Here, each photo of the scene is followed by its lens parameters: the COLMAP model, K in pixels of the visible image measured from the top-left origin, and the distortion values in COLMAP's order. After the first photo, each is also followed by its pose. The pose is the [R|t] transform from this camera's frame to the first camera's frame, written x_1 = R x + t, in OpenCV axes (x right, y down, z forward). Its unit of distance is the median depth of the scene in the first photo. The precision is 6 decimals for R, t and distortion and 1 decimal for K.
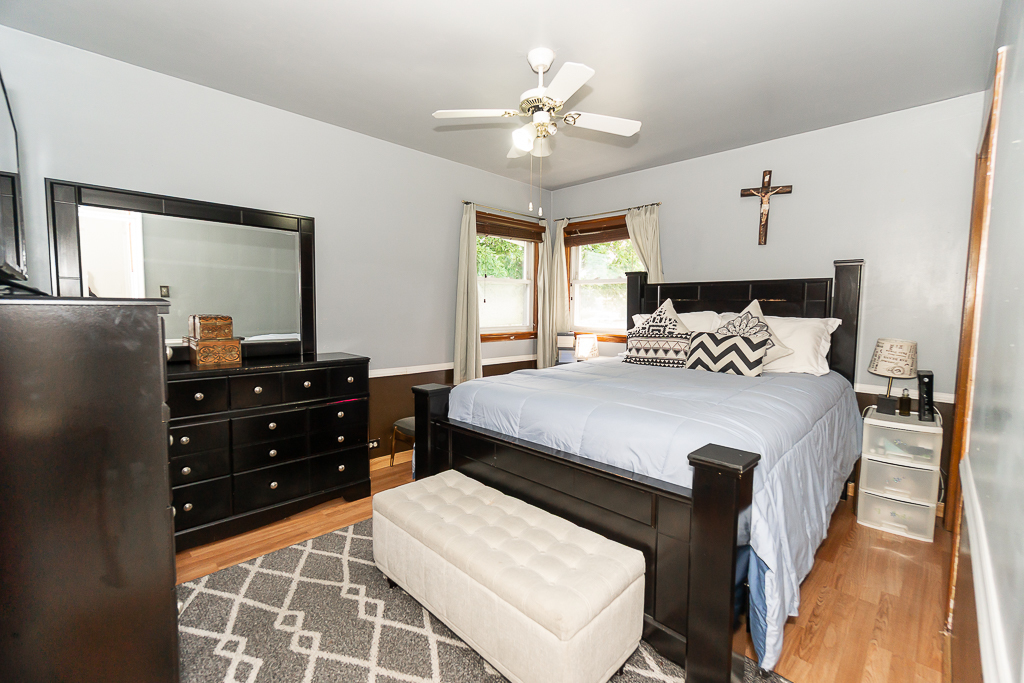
lens RADIAL K [[442.4, 0, 509.5], [0, 442.4, 343.7], [0, 0, 1]] dist [0.001070, 0.000012]
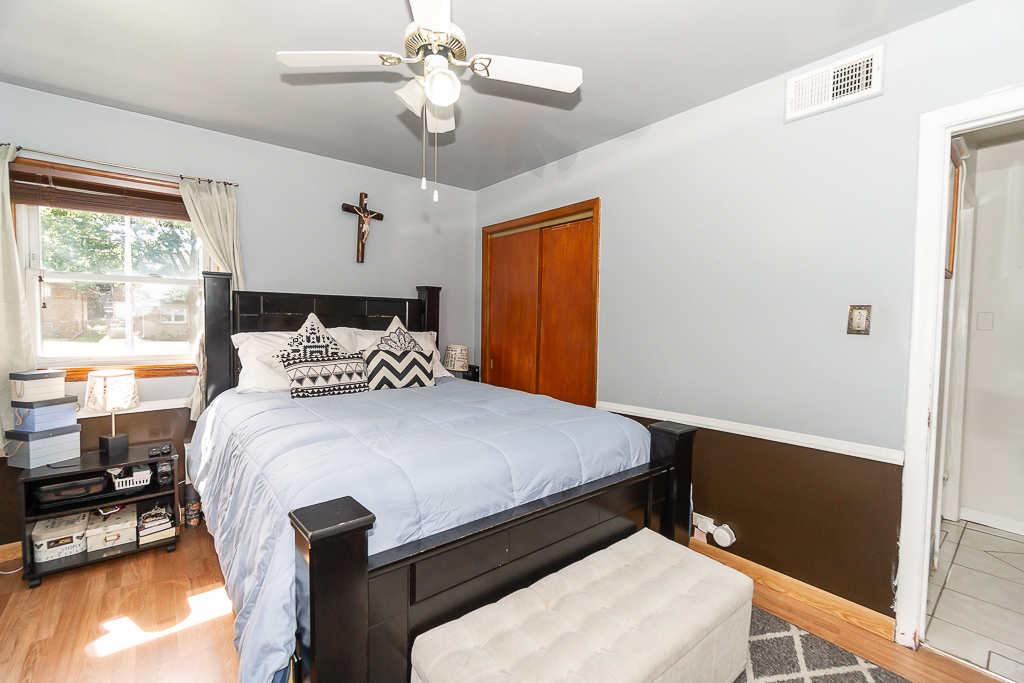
lens RADIAL K [[439.4, 0, 508.5], [0, 439.4, 340.7], [0, 0, 1]] dist [-0.008233, -0.000206]
pose [[0.108039, -0.050072, 0.992885, -0.434617], [0.071774, 0.996517, 0.042446, -0.060332], [-0.991552, 0.066677, 0.111257, 0.564360]]
